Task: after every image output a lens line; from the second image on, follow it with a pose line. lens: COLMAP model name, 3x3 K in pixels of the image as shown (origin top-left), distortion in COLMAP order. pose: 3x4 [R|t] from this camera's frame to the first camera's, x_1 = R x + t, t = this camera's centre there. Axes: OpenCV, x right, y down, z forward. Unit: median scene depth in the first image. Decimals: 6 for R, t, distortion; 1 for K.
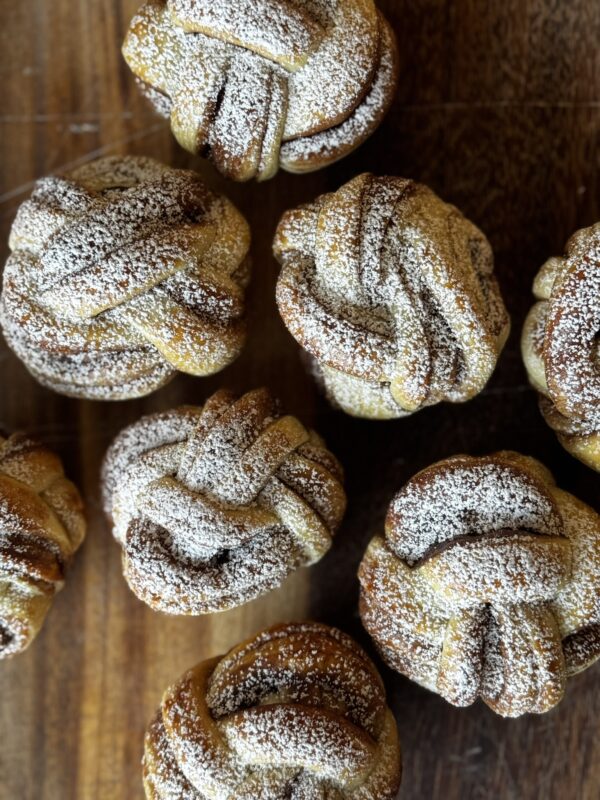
lens RADIAL K [[1357.7, 0, 300.0], [0, 1357.7, 400.0], [0, 0, 1]] dist [0.108939, 0.094309]
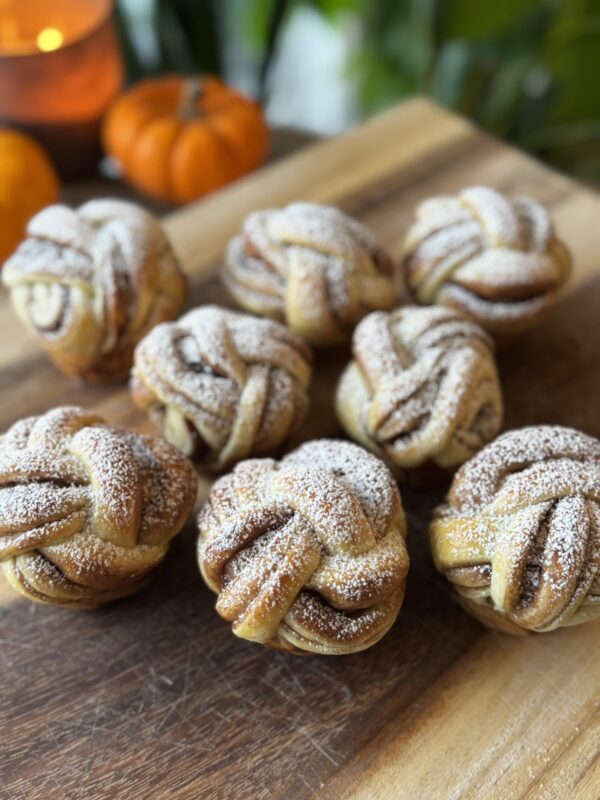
lens RADIAL K [[830.0, 0, 300.0], [0, 830.0, 400.0], [0, 0, 1]] dist [0.123488, -0.025699]
pose [[0.614721, 0.661755, -0.429183, 0.384673], [-0.787078, 0.479305, -0.388298, 0.376133], [-0.051249, 0.576496, 0.815492, 0.353860]]
